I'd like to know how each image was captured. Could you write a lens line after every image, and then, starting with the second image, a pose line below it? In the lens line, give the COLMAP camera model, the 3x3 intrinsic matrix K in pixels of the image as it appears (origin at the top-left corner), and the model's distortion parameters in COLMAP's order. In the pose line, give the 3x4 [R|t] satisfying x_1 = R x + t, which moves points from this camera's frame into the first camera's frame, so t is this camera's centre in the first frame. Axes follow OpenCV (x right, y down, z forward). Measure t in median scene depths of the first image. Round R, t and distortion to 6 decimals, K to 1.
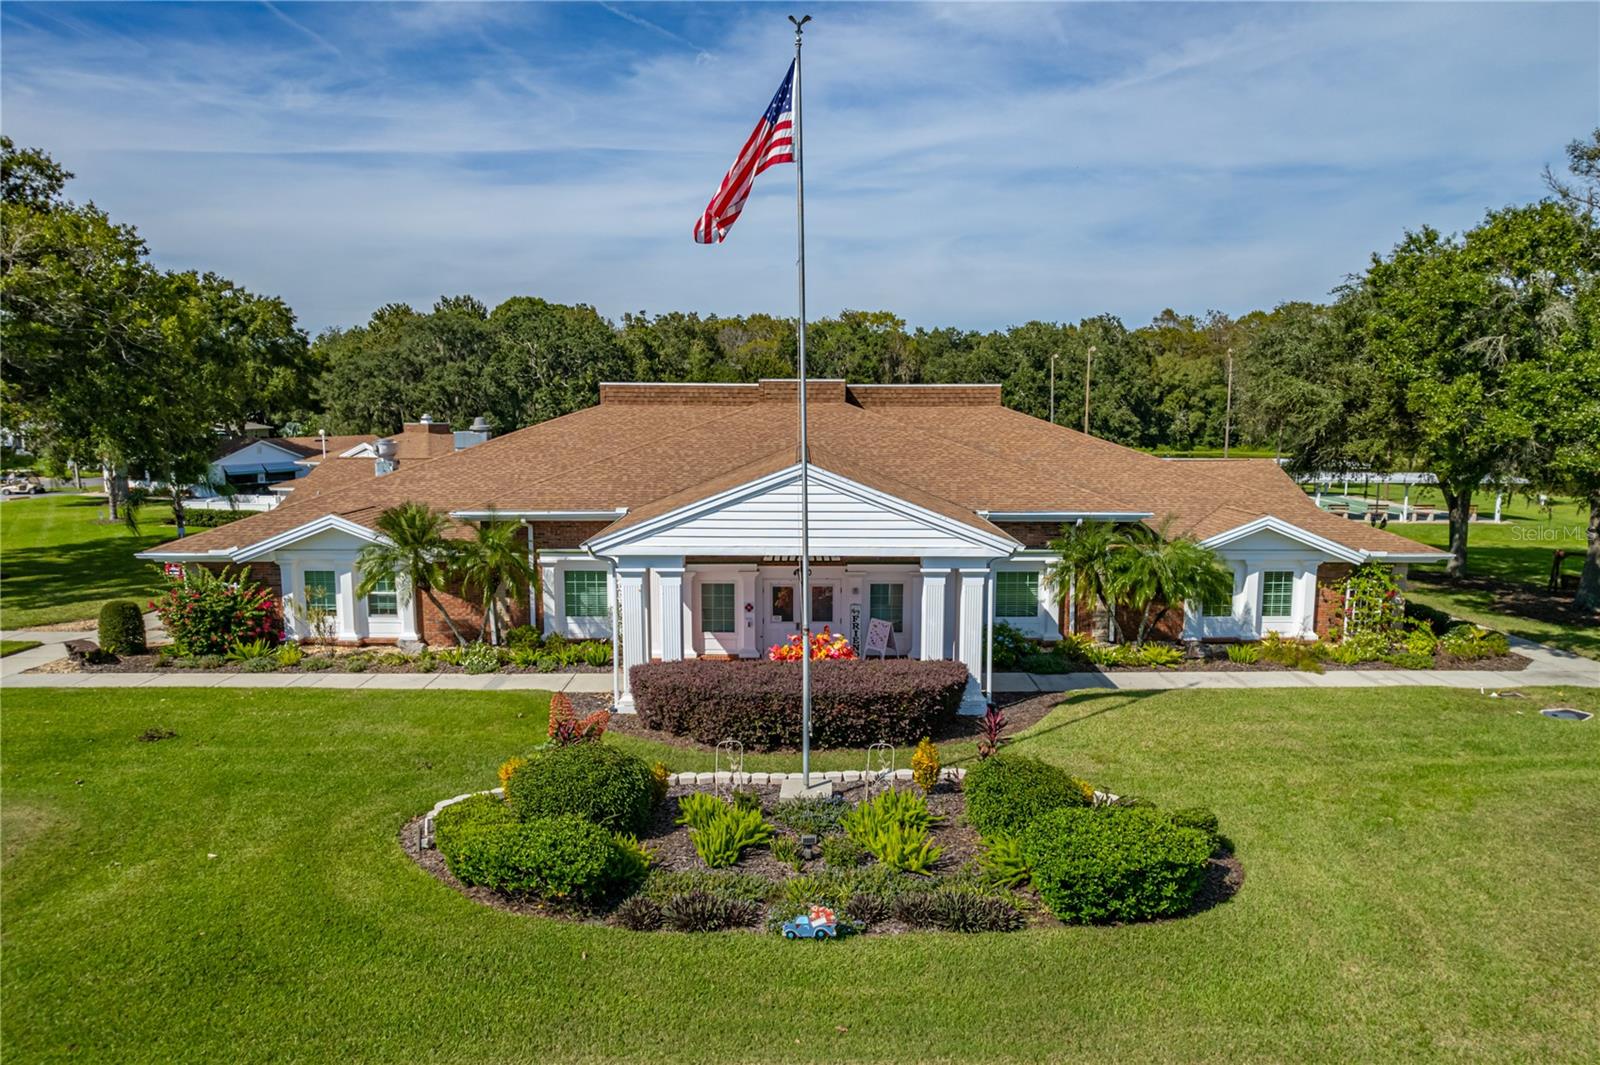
lens RADIAL K [[1022.6, 0, 805.8], [0, 1022.6, 535.5], [0, 0, 1]] dist [-0.000976, 0.005730]
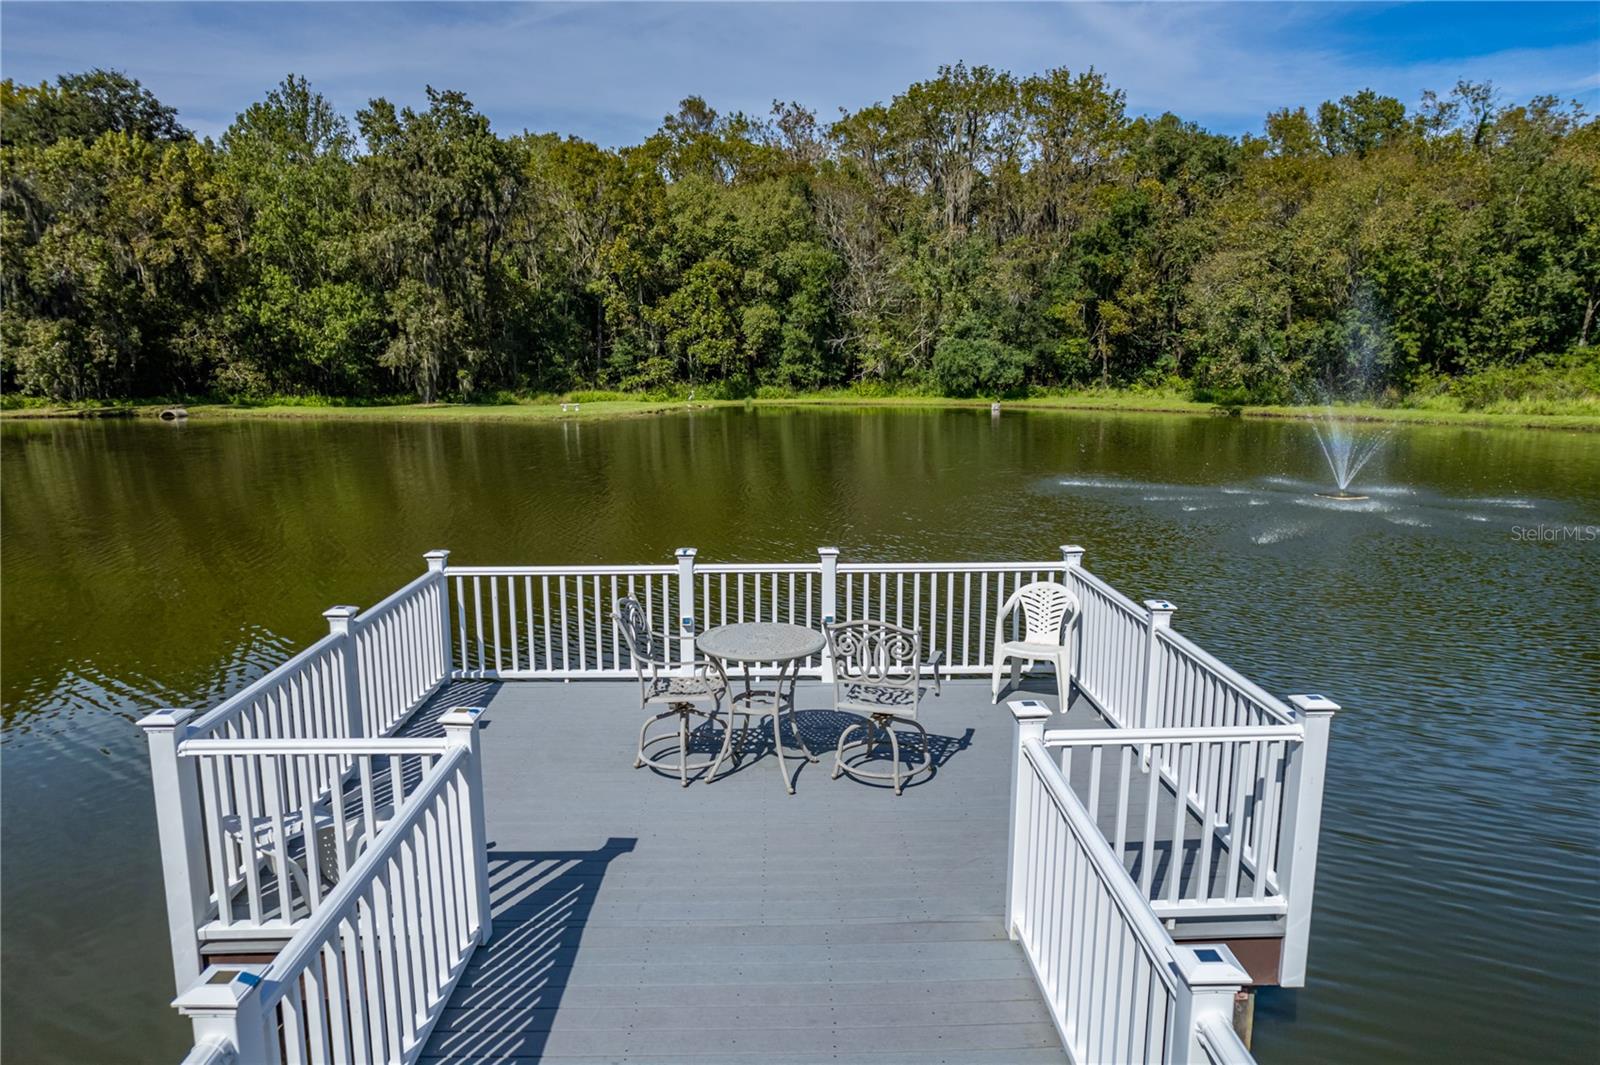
lens RADIAL K [[1022.6, 0, 797.9], [0, 1022.6, 532.9], [0, 0, 1]] dist [-0.000976, 0.005730]
pose [[0.927840, -0.073992, 0.365565, 0.236268], [0.055804, 0.996632, 0.060088, -0.052276], [-0.368780, -0.035352, 0.928844, 0.601152]]
